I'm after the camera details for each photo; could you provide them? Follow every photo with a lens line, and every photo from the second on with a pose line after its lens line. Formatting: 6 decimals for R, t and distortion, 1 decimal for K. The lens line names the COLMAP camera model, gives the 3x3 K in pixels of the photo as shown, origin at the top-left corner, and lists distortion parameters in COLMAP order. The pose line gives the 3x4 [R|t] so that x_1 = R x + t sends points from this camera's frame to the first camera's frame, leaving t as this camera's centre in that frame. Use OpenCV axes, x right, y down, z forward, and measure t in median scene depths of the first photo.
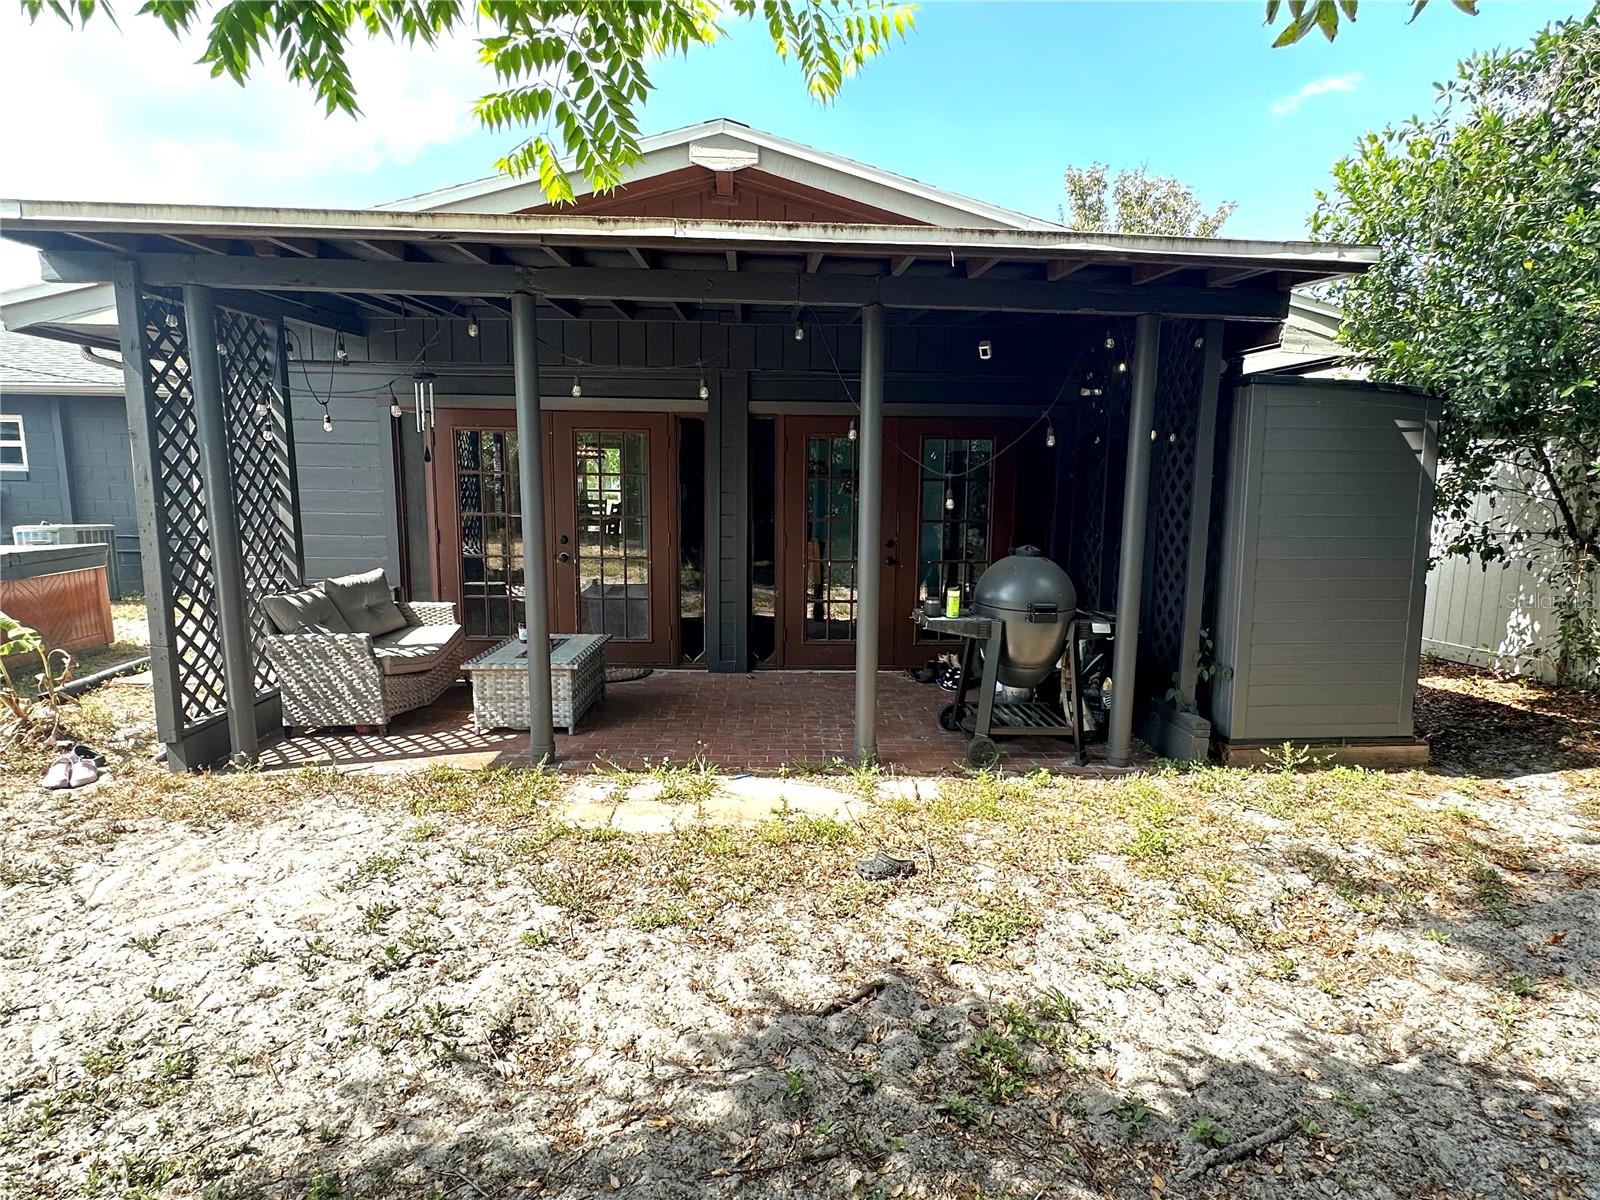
lens RADIAL K [[851.8, 0, 791.8], [0, 851.8, 602.6], [0, 0, 1]] dist [-0.008118, -0.000324]
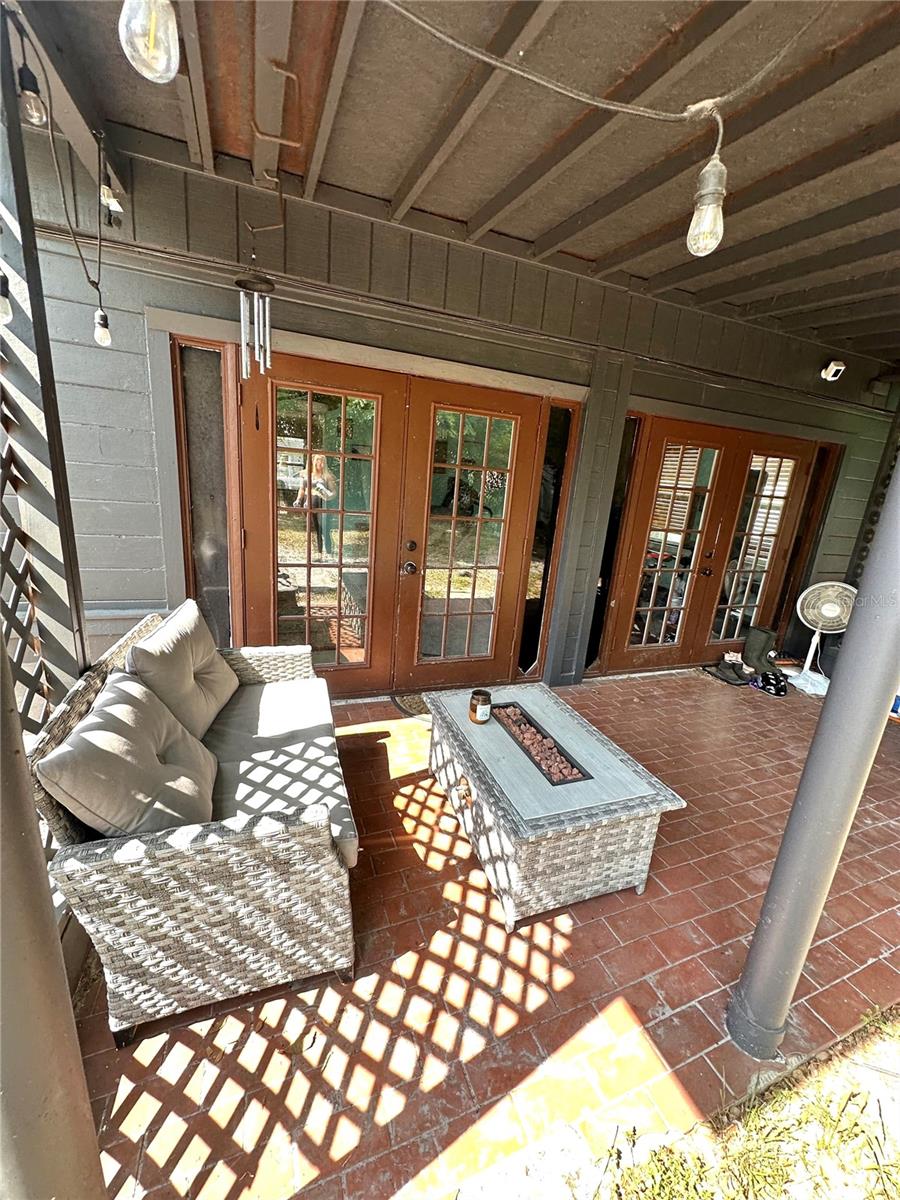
lens RADIAL K [[476.9, 0, 450.9], [0, 476.9, 599.1], [0, 0, 1]] dist [-0.002934, 0.001098]
pose [[0.942245, -0.018174, 0.334430, -0.520462], [-0.024547, 0.992094, 0.123073, -0.108371], [-0.334022, -0.124174, 0.934350, 0.754674]]
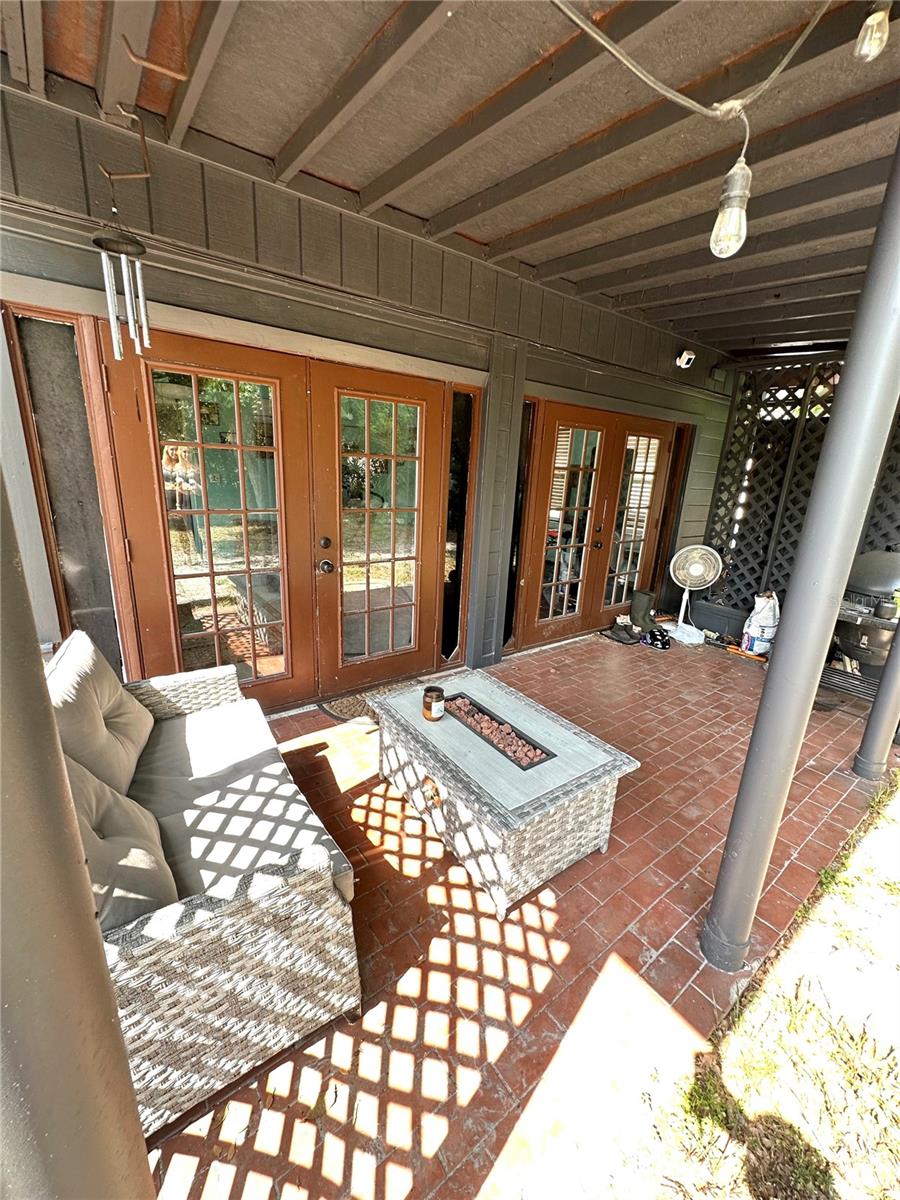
lens RADIAL K [[476.9, 0, 450.5], [0, 476.9, 599.0], [0, 0, 1]] dist [-0.002934, 0.001098]
pose [[0.825911, -0.123690, 0.550065, -0.561695], [0.042168, 0.986457, 0.158506, -0.117503], [-0.562221, -0.107717, 0.819942, 0.790377]]
